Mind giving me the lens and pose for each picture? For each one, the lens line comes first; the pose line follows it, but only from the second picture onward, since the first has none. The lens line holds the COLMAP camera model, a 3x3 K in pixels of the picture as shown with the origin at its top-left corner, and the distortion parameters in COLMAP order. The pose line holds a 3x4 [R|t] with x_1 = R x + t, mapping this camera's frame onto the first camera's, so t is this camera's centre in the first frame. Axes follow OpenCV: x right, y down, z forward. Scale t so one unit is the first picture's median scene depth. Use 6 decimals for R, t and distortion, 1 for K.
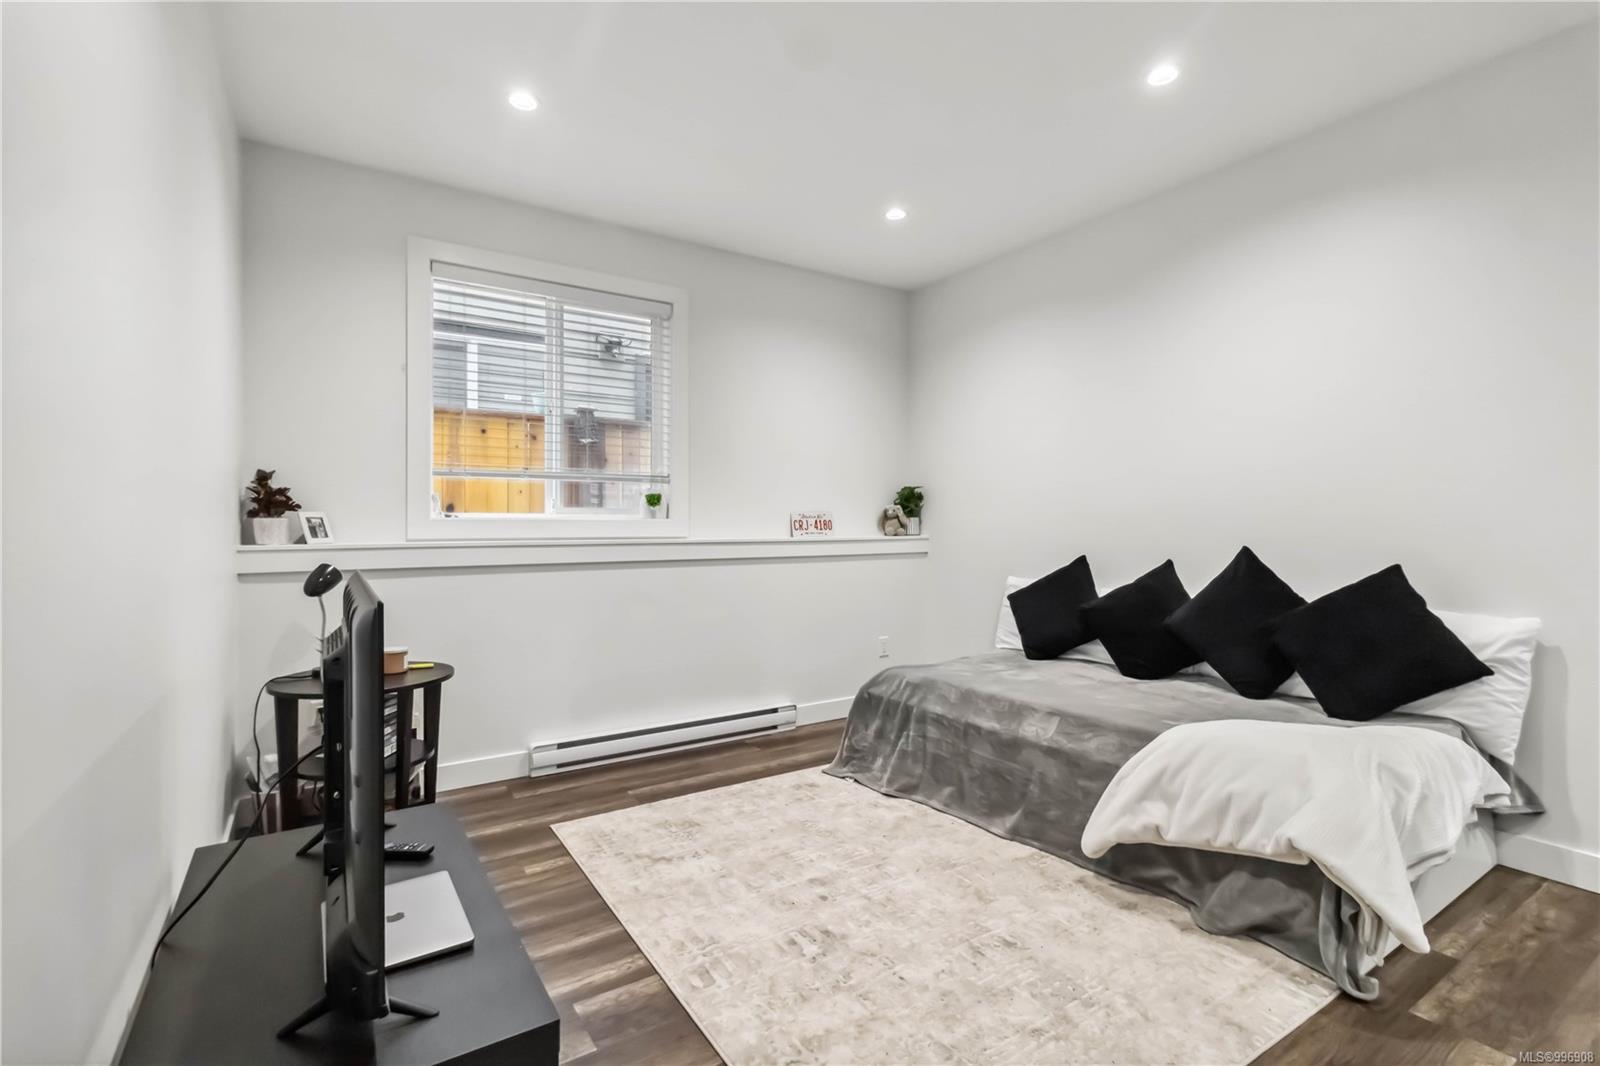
lens RADIAL K [[747.3, 0, 807.5], [0, 747.3, 521.1], [0, 0, 1]] dist [0.003846, 0.000786]
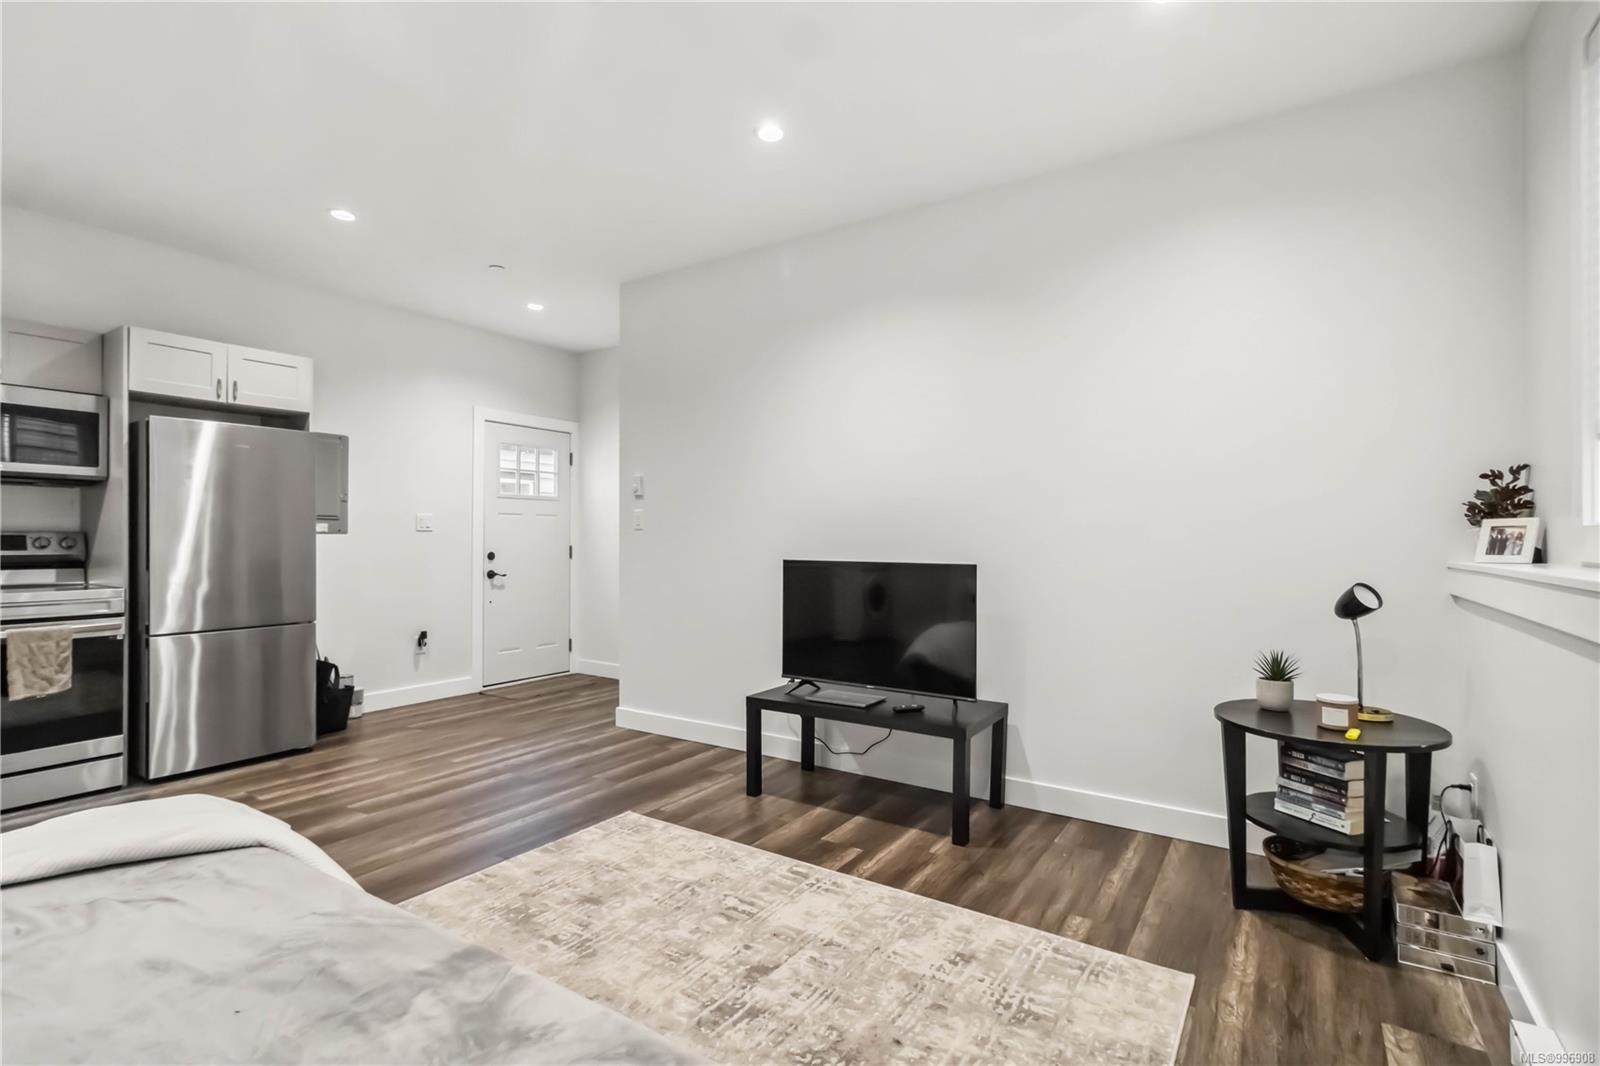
lens RADIAL K [[749.9, 0, 811.8], [0, 749.9, 534.9], [0, 0, 1]] dist [-0.000498, 0.000092]
pose [[-0.913684, 0.000618, -0.406424, 0.238617], [0.003688, 0.999970, -0.006769, 0.005532], [0.406408, -0.007684, -0.913660, 1.382859]]
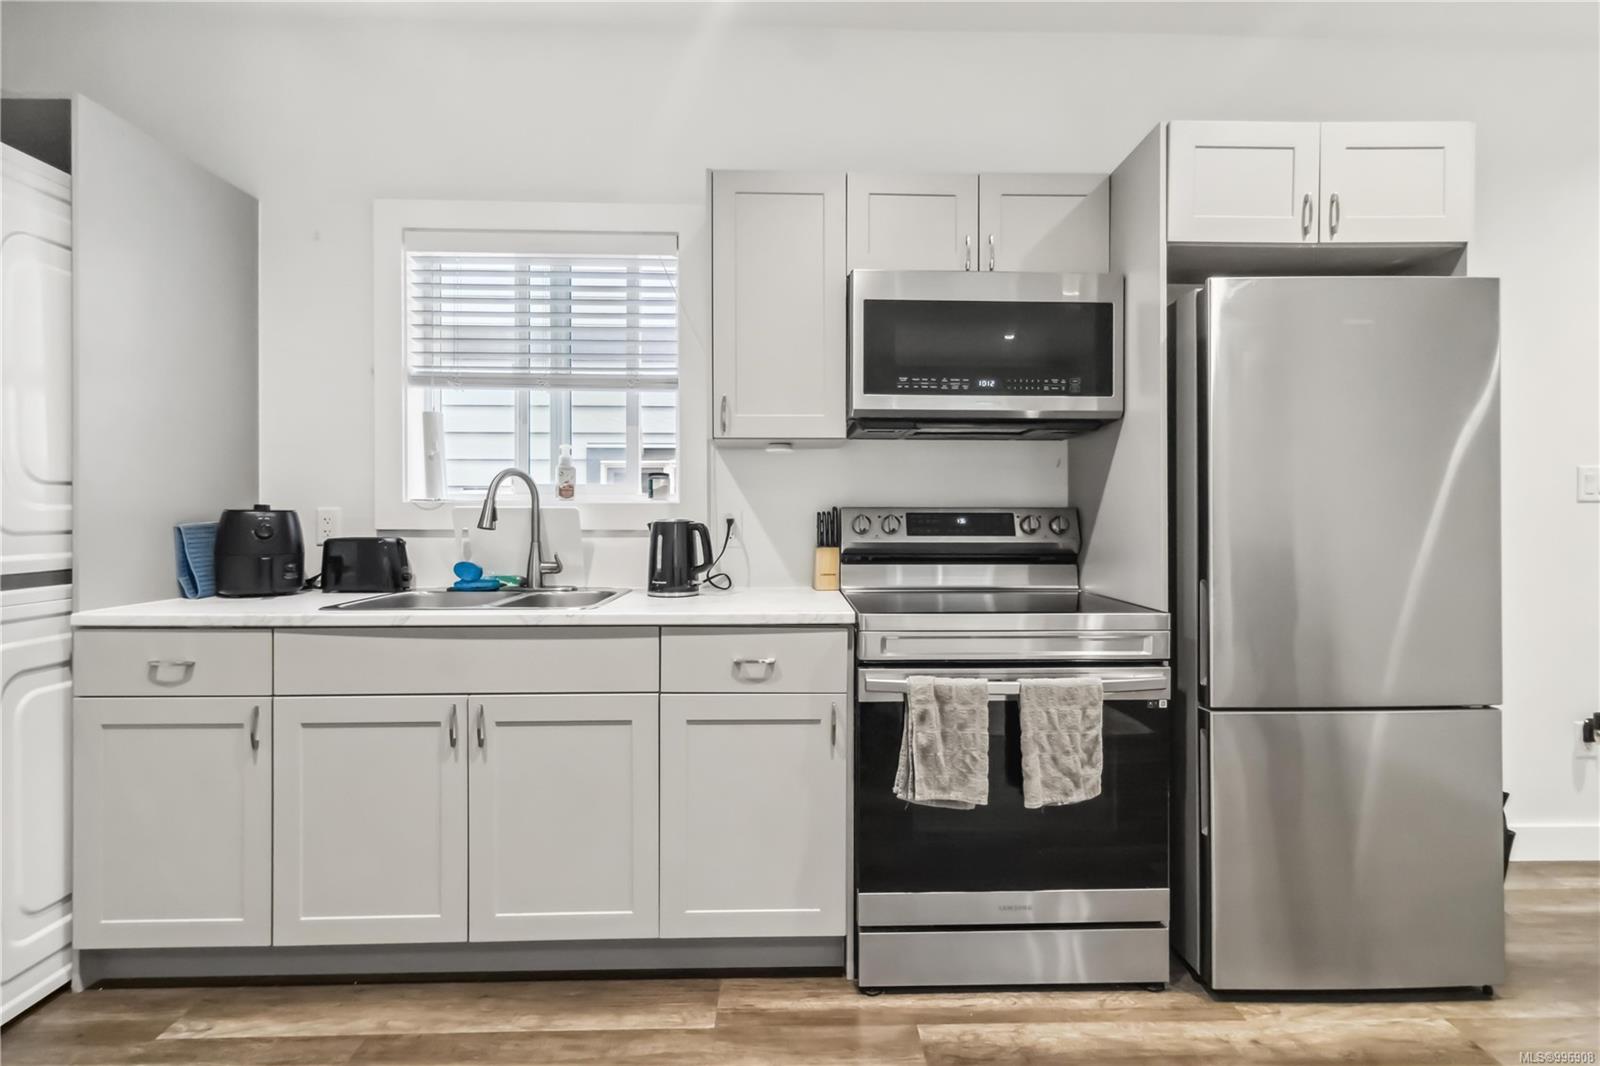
lens RADIAL K [[747.3, 0, 807.5], [0, 747.3, 521.1], [0, 0, 1]] dist [0.003846, 0.000786]
pose [[-0.851830, -0.001419, 0.523816, 0.648056], [-0.001377, 0.999999, 0.000470, 0.002156], [-0.523816, -0.000321, -0.851832, 0.608991]]
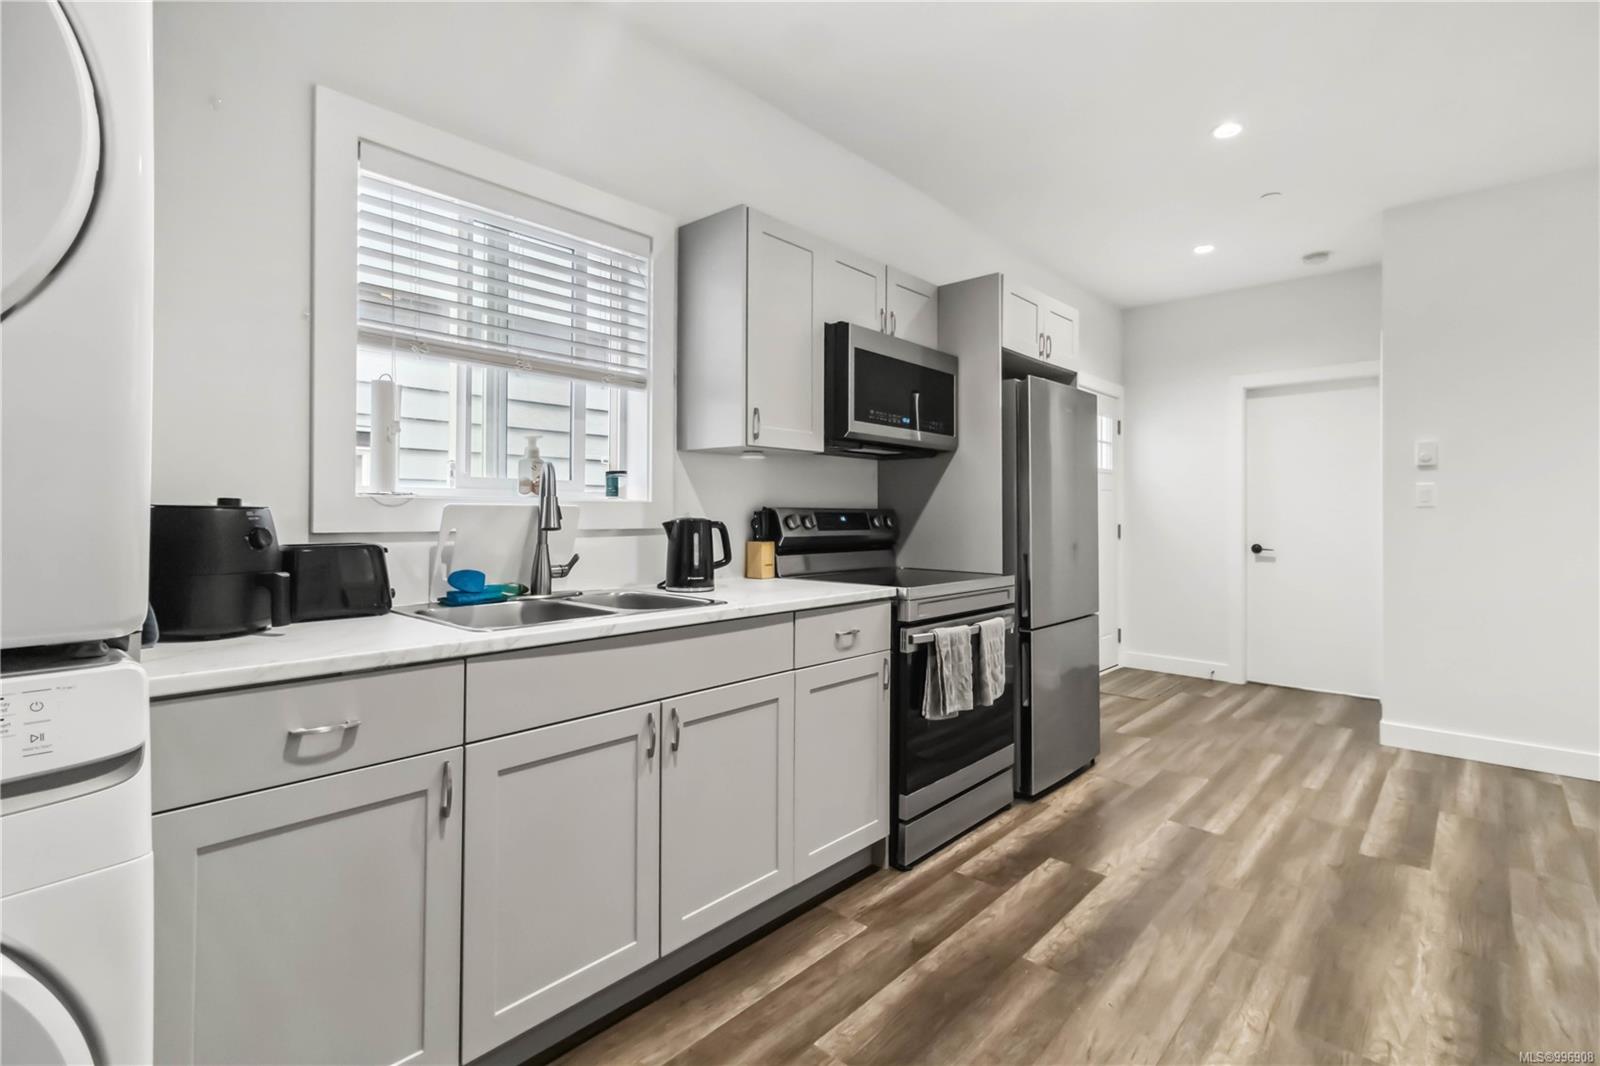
lens RADIAL K [[750.5, 0, 806.2], [0, 750.5, 507.2], [0, 0, 1]] dist [0.003663, 0.000171]
pose [[-0.967159, -0.003207, -0.254151, 1.209036], [-0.000074, 0.999924, -0.012336, -0.000649], [0.254171, -0.011912, -0.967086, 0.824925]]
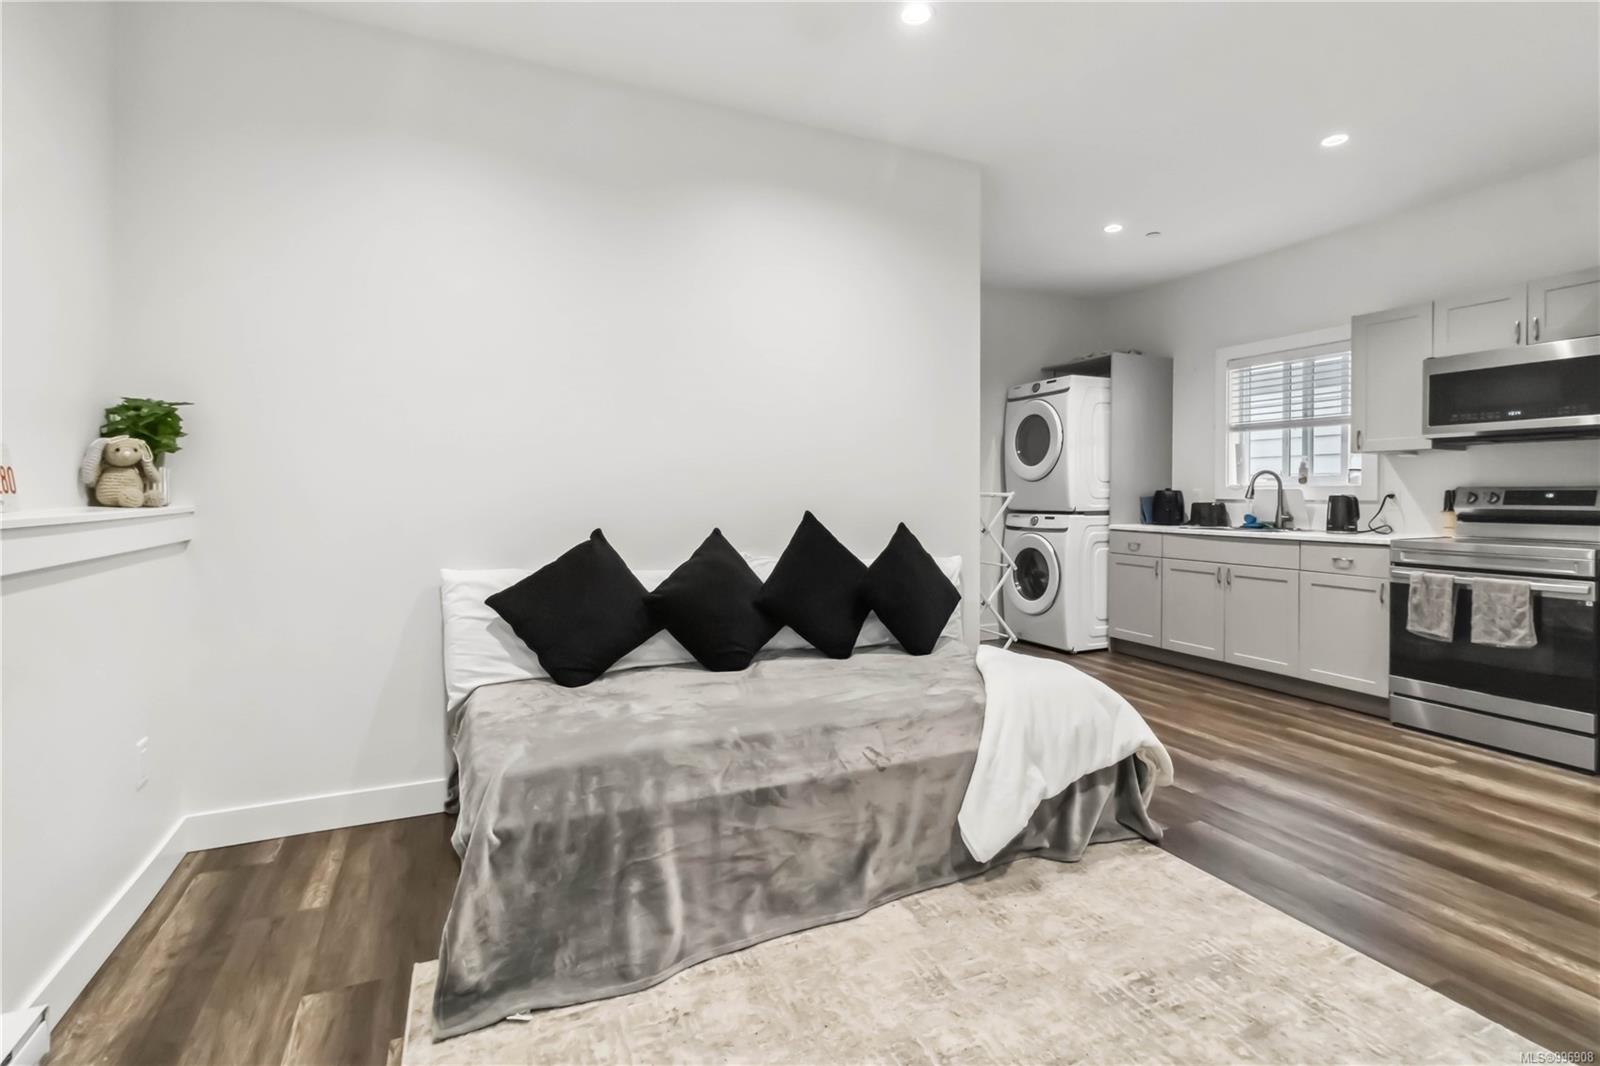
lens RADIAL K [[774.0, 0, 817.5], [0, 774.0, 499.8], [0, 0, 1]] dist [0.003850, 0.000374]
pose [[0.148539, -0.002914, 0.988902, -0.426858], [-0.008960, 0.999951, 0.004292, 0.013512], [-0.988866, -0.009498, 0.148505, 0.813268]]
